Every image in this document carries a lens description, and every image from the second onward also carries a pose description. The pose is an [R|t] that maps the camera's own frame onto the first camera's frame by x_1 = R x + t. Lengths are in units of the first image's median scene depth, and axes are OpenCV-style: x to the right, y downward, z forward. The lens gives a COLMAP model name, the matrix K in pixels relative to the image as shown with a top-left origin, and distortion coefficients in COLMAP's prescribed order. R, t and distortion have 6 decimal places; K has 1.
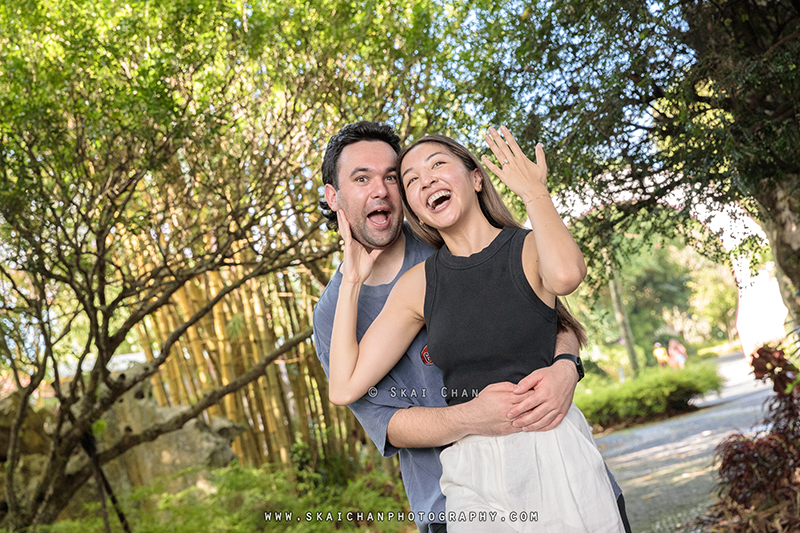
lens RADIAL K [[1235.3, 0, 412.1], [0, 1235.3, 267.5], [0, 0, 1]] dist [0.109650, 0.088736]
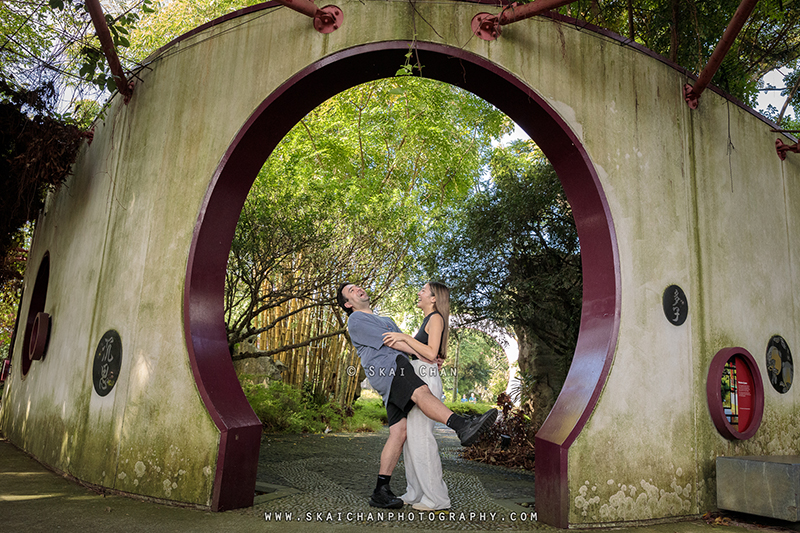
lens RADIAL K [[1235.3, 0, 412.1], [0, 1235.3, 267.5], [0, 0, 1]] dist [0.109650, 0.088736]
pose [[0.951792, 0.301094, 0.058597, -0.118062], [-0.290833, 0.946530, -0.139631, 0.230219], [-0.097506, 0.115858, 0.988468, -1.492850]]
